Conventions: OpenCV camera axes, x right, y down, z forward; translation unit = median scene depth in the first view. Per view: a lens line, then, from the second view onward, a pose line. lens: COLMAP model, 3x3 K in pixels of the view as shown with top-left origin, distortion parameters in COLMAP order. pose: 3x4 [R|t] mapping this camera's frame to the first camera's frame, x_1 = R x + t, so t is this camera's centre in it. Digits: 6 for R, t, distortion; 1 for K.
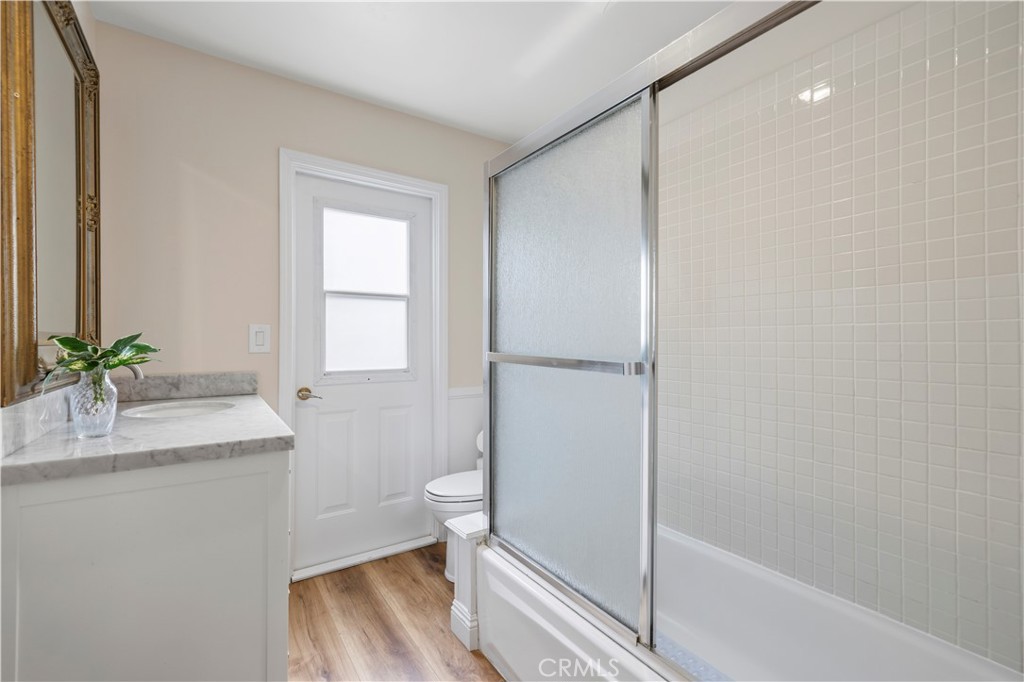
lens RADIAL K [[432.3, 0, 507.1], [0, 432.3, 339.5], [0, 0, 1]] dist [0.003404, 0.000621]
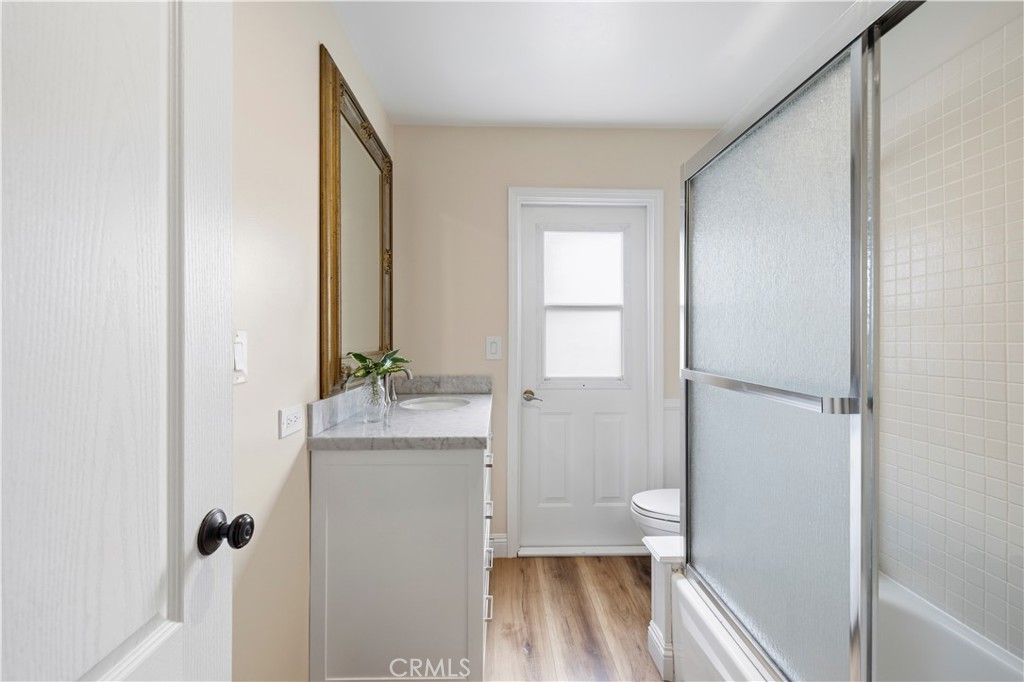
lens RADIAL K [[421.8, 0, 515.4], [0, 421.8, 338.5], [0, 0, 1]] dist [0.000114, 0.000144]
pose [[0.851811, -0.000714, -0.523849, 0.121467], [-0.000818, 0.999996, -0.002693, -0.031345], [0.523849, 0.002722, 0.851807, 0.032598]]
